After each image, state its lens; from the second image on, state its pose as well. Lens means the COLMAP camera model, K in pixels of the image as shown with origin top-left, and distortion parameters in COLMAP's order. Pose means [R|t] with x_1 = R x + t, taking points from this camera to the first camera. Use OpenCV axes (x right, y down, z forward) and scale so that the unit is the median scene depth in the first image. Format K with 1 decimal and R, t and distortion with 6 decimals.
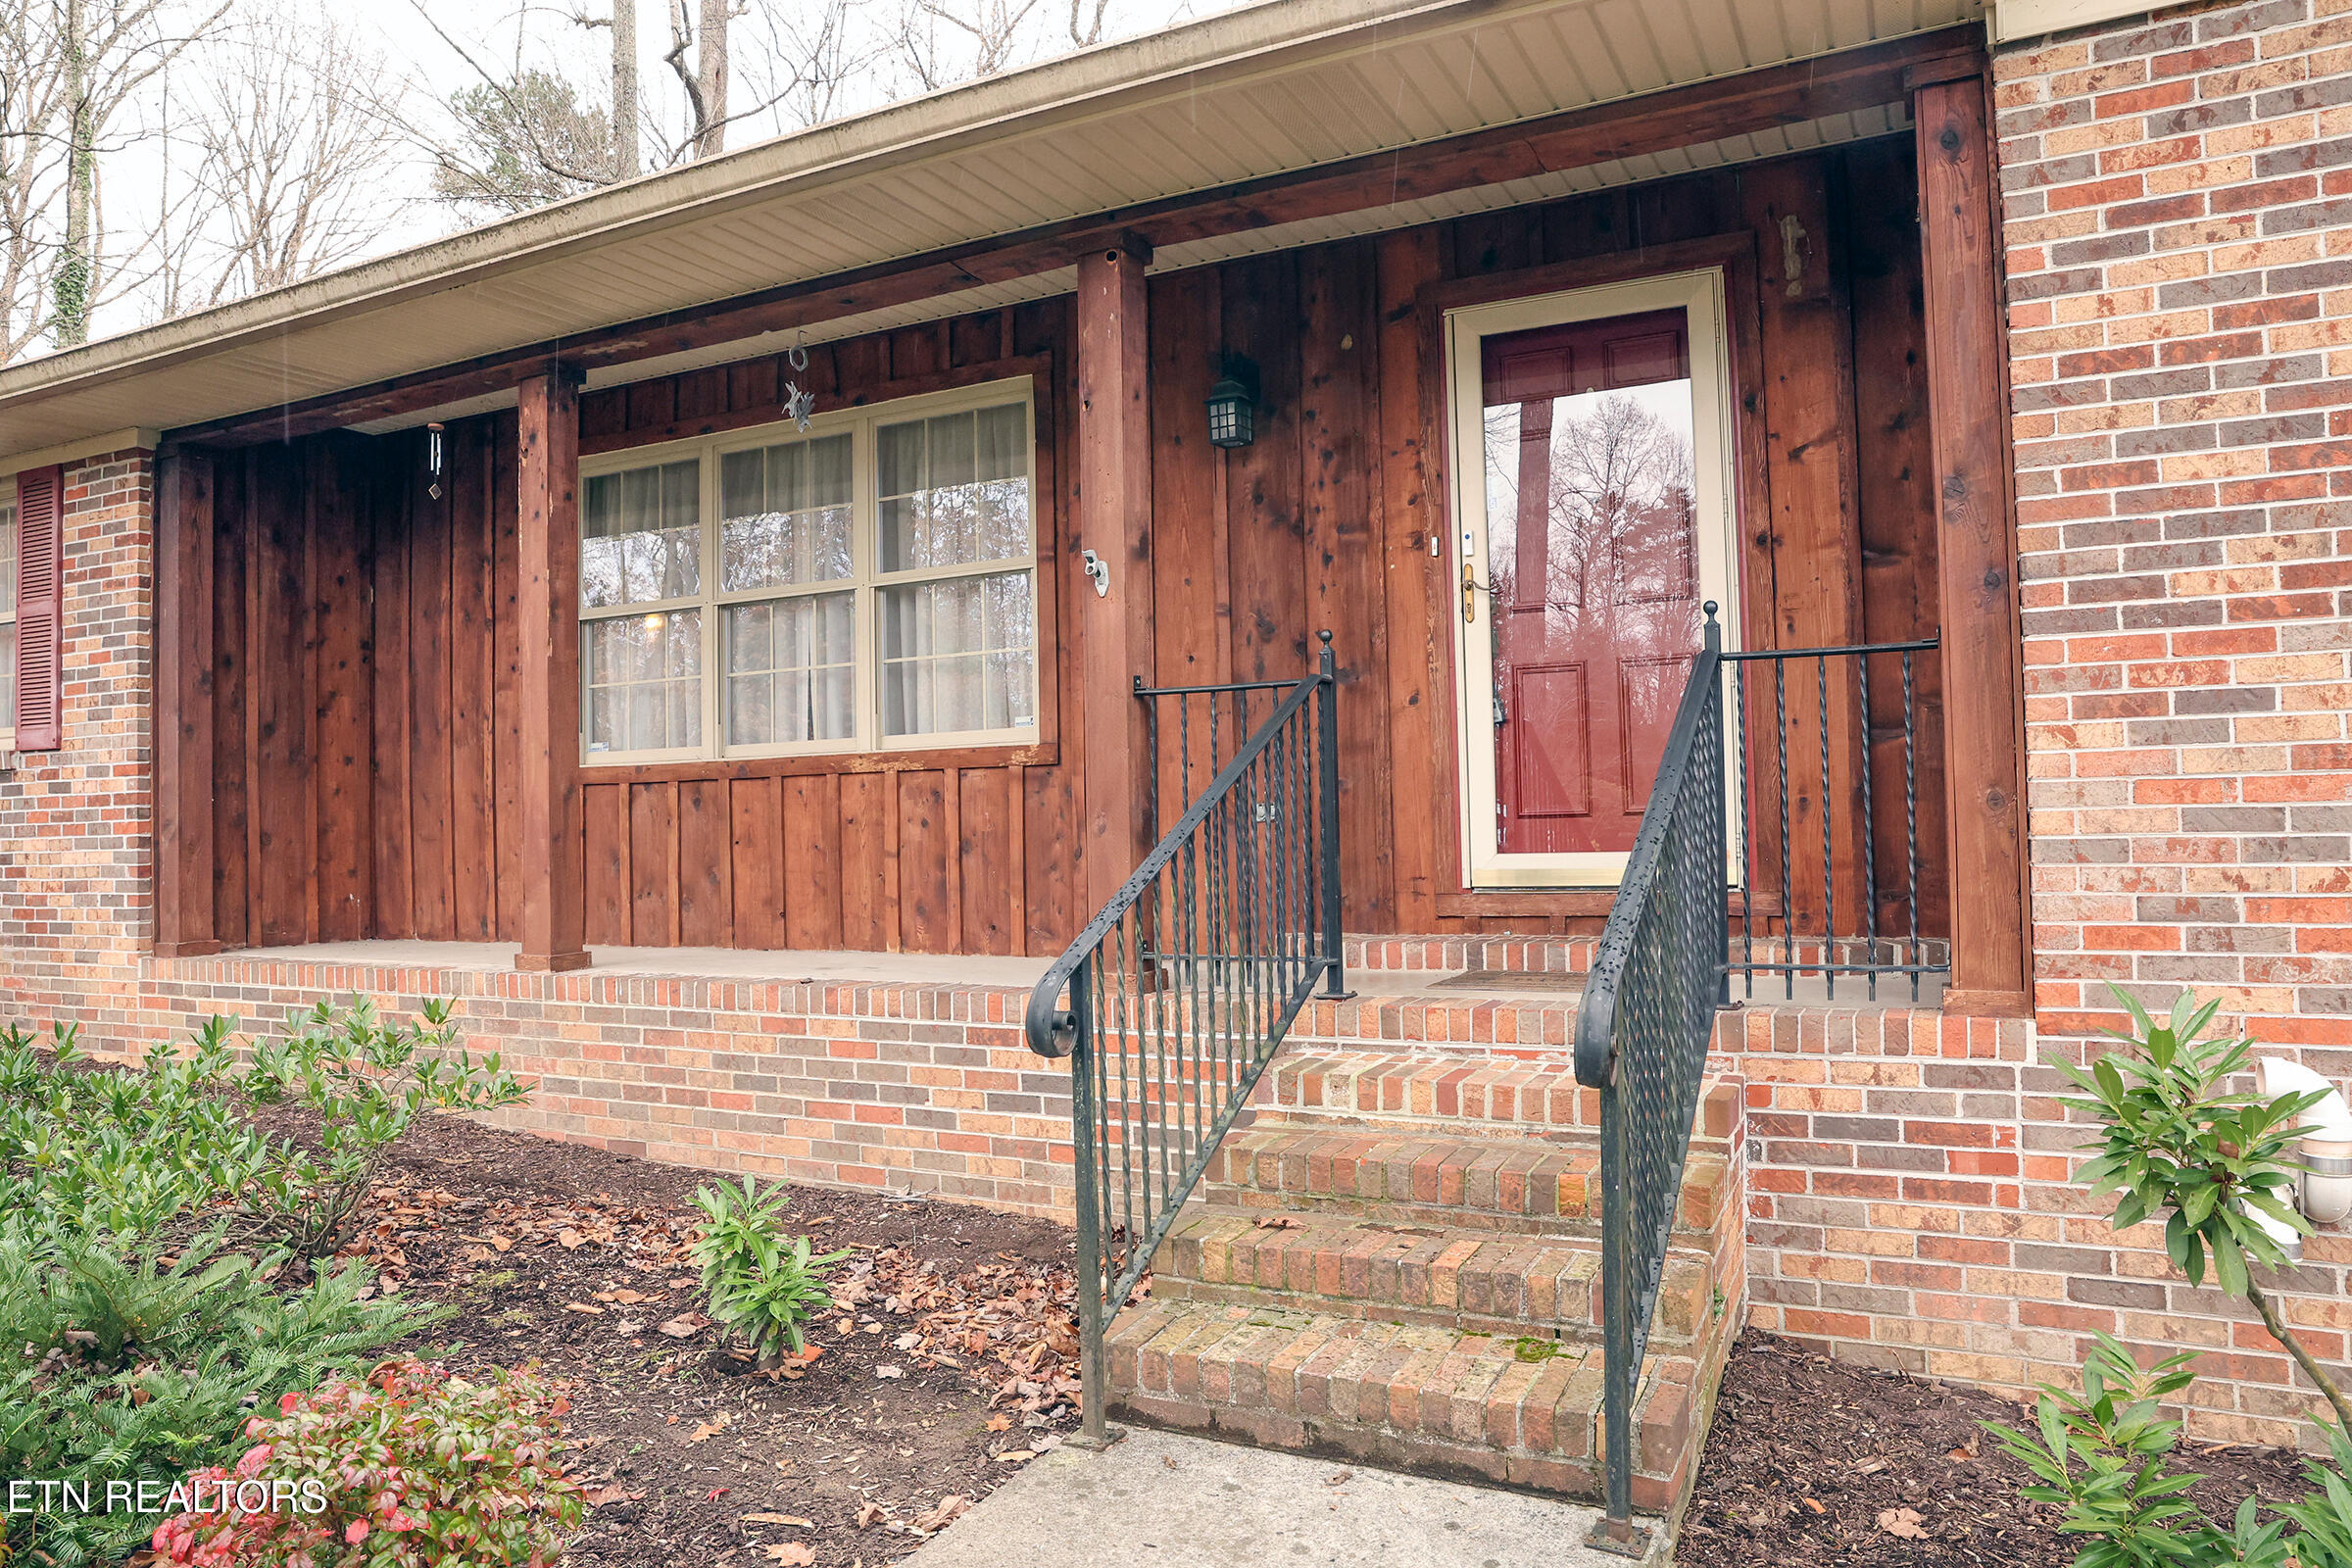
lens RADIAL K [[1602.1, 0, 1174.4], [0, 1602.1, 785.2], [0, 0, 1]] dist [-0.057165, 0.003677]
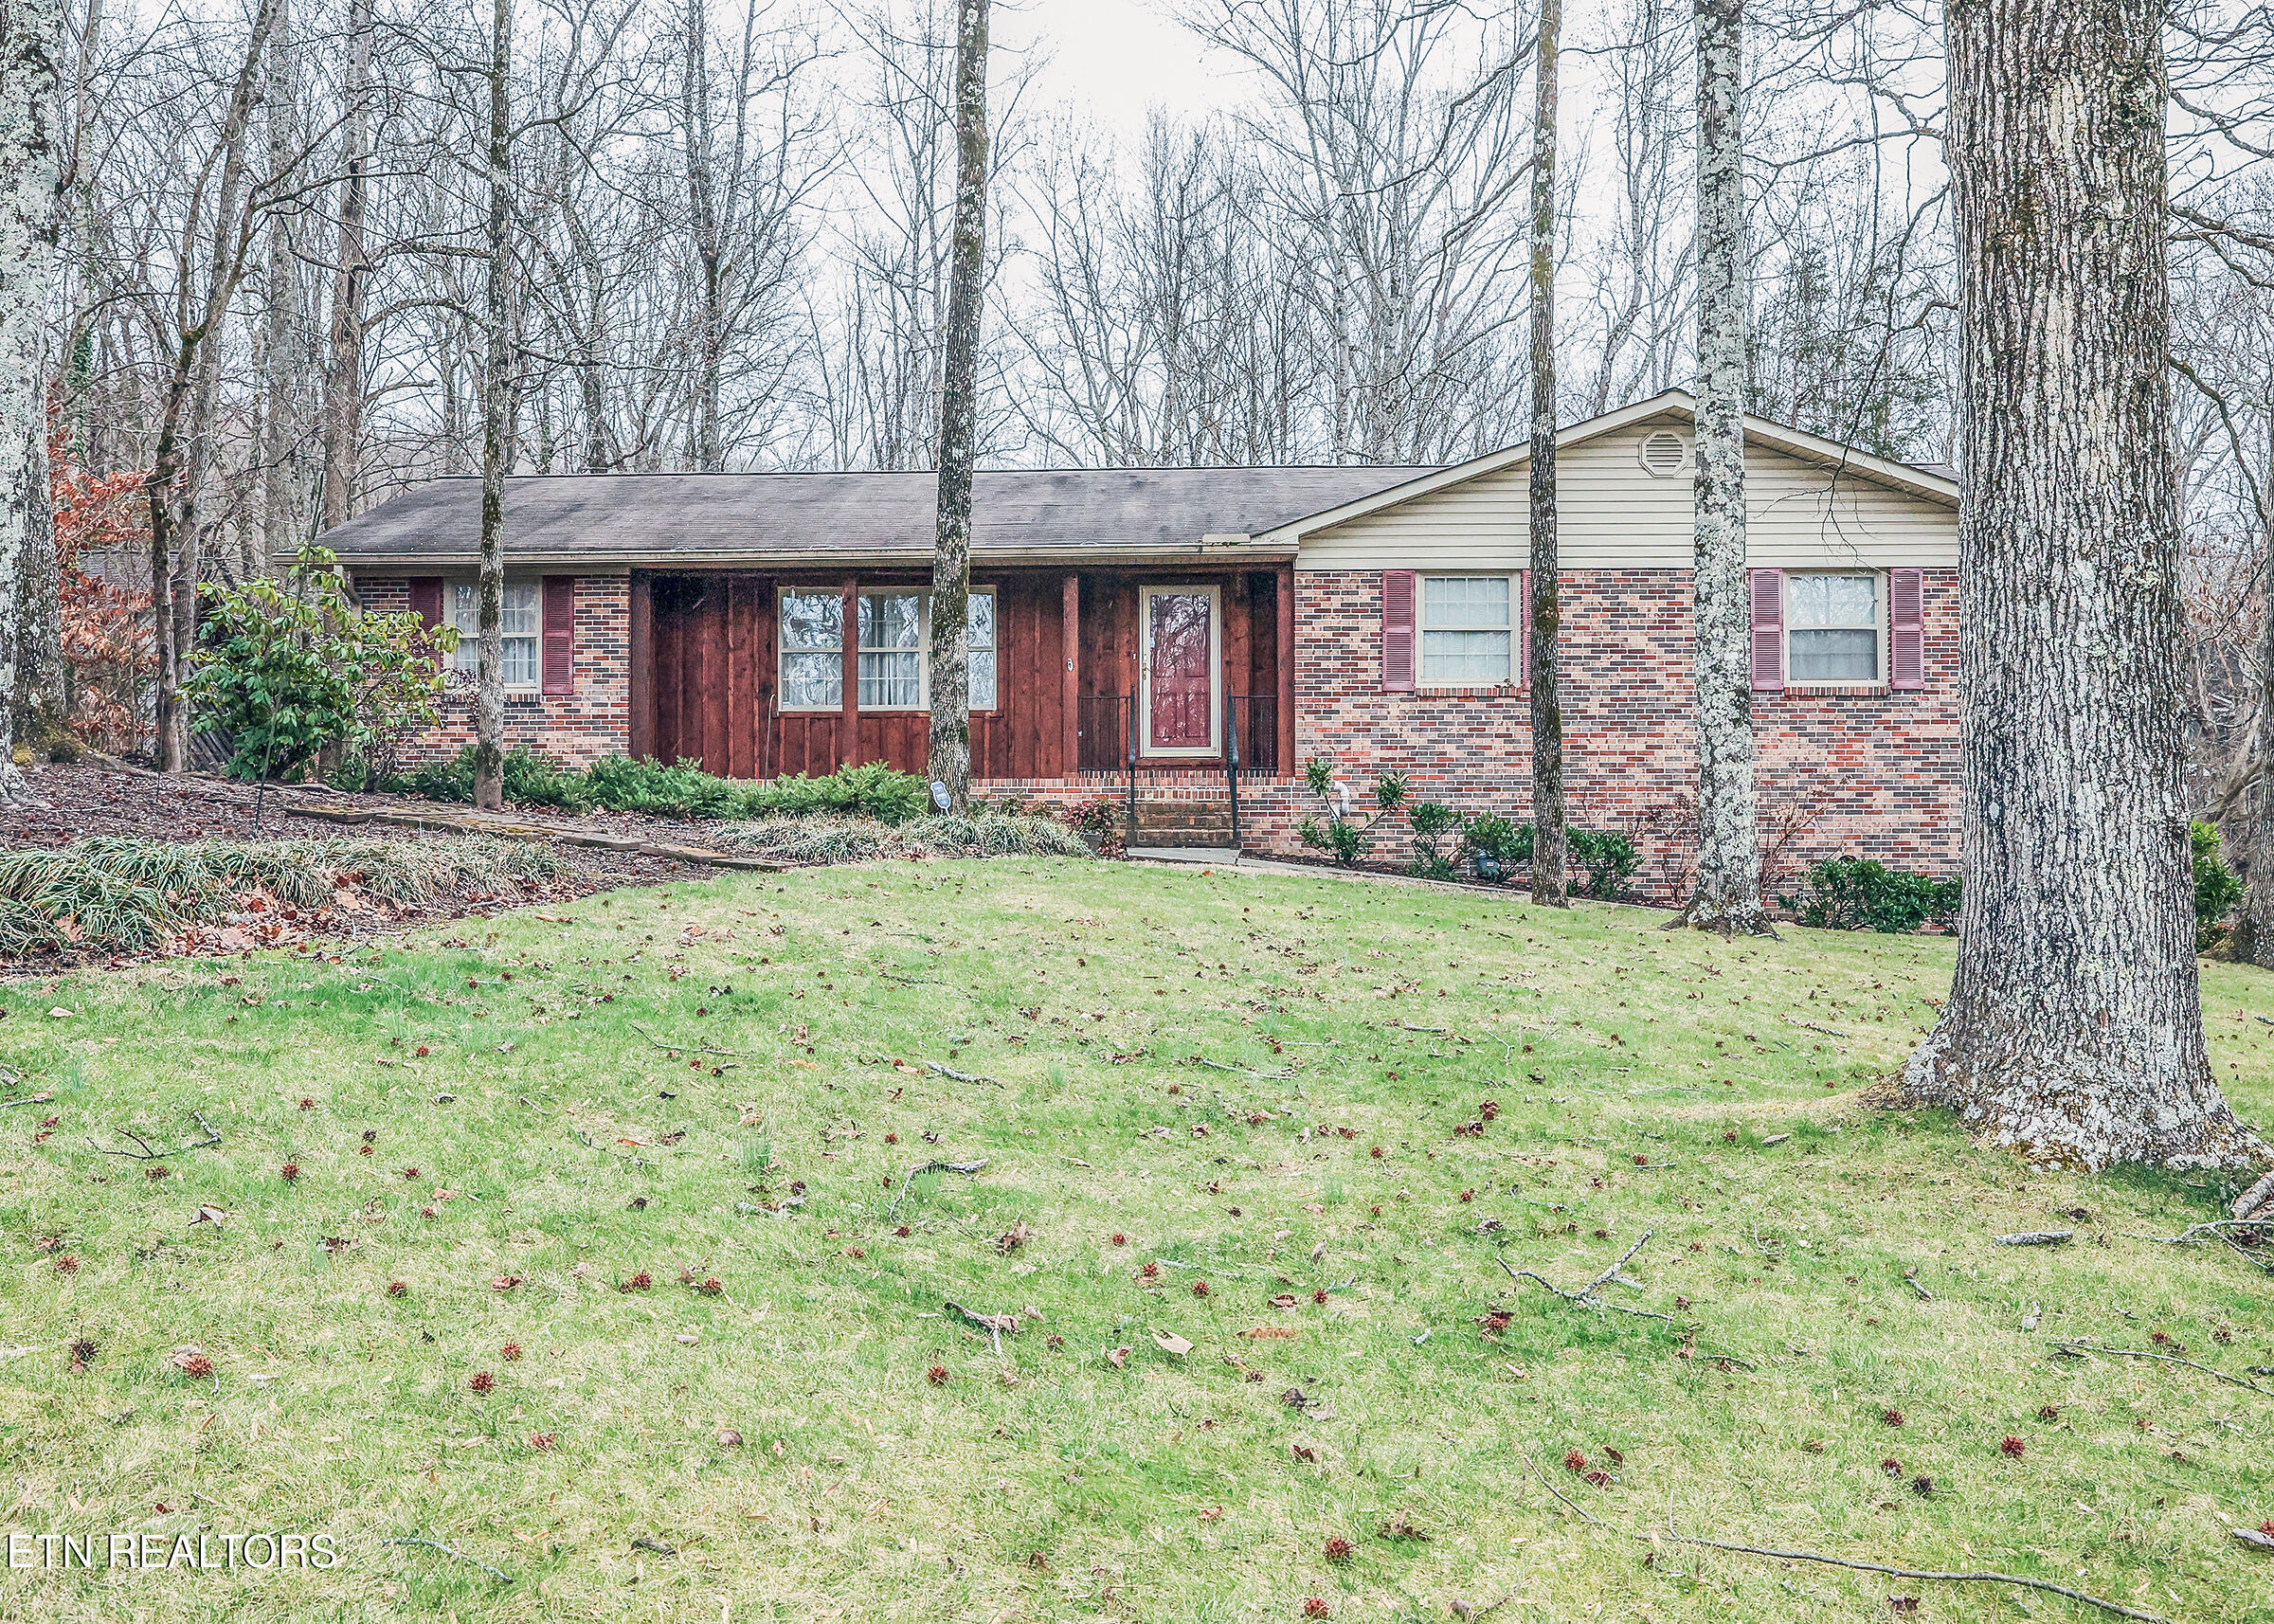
lens RADIAL K [[1842.3, 0, 1132.1], [0, 1842.3, 818.1], [0, 0, 1]] dist [-0.006624, -0.000628]
pose [[0.906167, 0.016489, 0.422598, -1.572163], [-0.026419, 0.999495, 0.017651, 0.130426], [-0.422094, -0.027159, 0.906145, -2.684872]]
